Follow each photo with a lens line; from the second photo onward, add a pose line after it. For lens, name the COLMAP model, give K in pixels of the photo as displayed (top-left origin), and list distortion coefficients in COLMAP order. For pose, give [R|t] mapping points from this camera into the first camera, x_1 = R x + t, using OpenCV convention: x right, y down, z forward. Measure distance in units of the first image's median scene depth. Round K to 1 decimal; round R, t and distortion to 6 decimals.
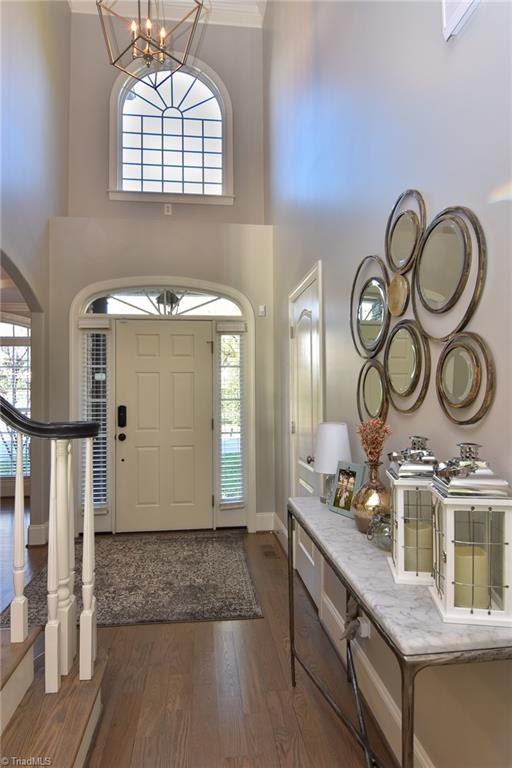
lens RADIAL K [[439.2, 0, 250.8], [0, 439.2, 388.9], [0, 0, 1]] dist [0.023077, -0.000347]
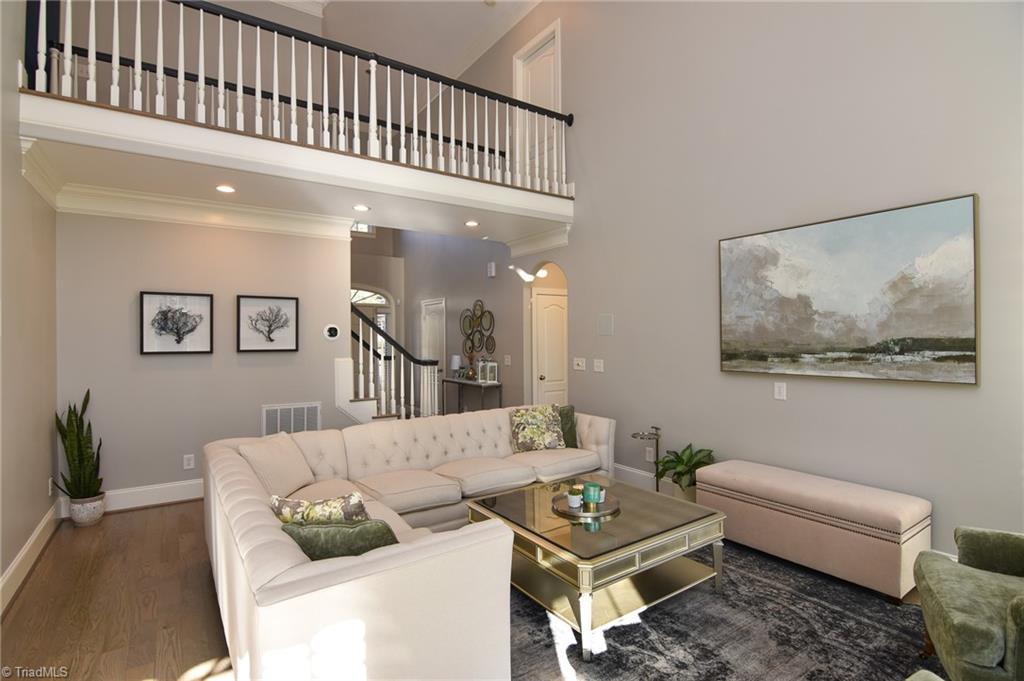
lens RADIAL K [[490.8, 0, 512.2], [0, 490.8, 341.8], [0, 0, 1]] dist [-0.010820, -0.001130]
pose [[0.878951, 0.000535, 0.476911, -0.798382], [-0.010343, 0.999786, 0.017941, -0.062783], [-0.476799, -0.020702, 0.878768, -1.636942]]
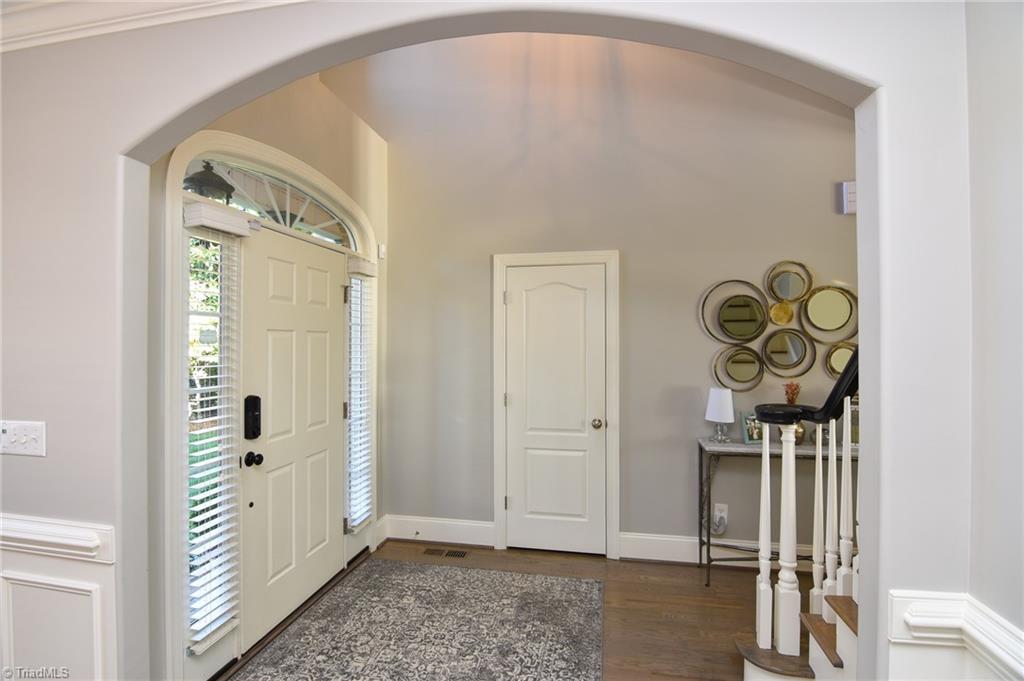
lens RADIAL K [[490.8, 0, 508.6], [0, 490.8, 340.1], [0, 0, 1]] dist [-0.010820, -0.001130]
pose [[0.299578, 0.012273, 0.953993, -0.976980], [-0.017031, 0.999827, -0.007514, -0.034242], [-0.953920, -0.013996, 0.299735, 0.741693]]
